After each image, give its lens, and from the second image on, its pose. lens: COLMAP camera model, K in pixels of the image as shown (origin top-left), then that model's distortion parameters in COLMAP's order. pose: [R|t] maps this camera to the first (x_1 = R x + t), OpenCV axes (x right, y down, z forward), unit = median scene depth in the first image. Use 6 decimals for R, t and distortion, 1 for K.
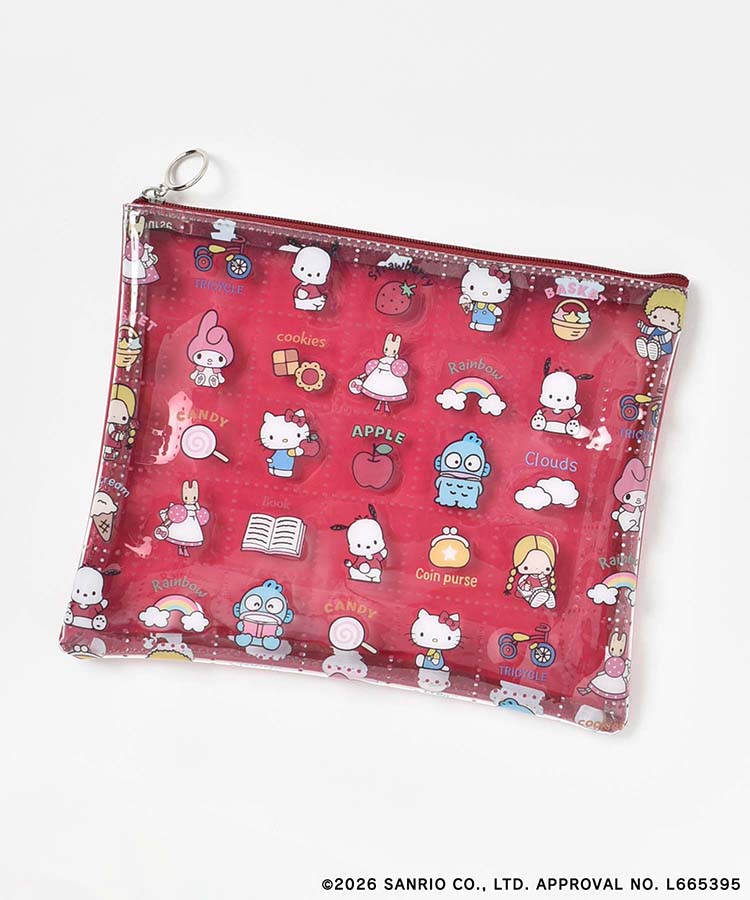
lens RADIAL K [[1492.2, 0, 375.5], [0, 1492.2, 453.7], [0, 0, 1]] dist [0.056530, 0.000000]
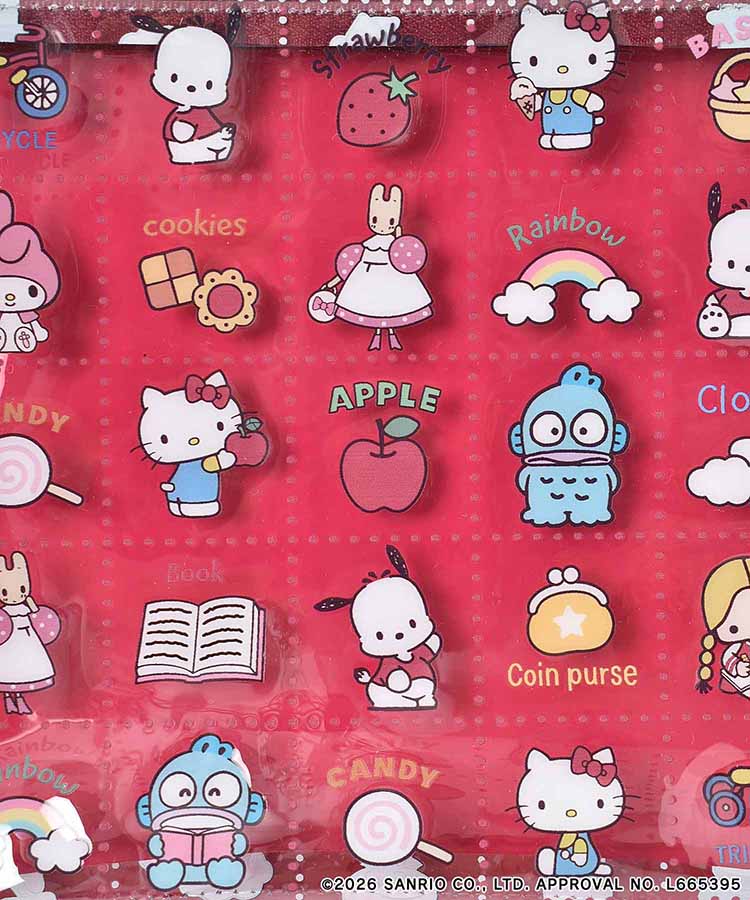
lens RADIAL K [[1562.8, 0, 374.2], [0, 1562.8, 444.7], [0, 0, 1]] dist [0.020502, 0.000000]
pose [[0.988489, -0.151138, 0.006775, -0.007016], [0.151269, 0.988105, -0.027672, 0.014983], [-0.002512, 0.028379, 0.999594, 0.502047]]
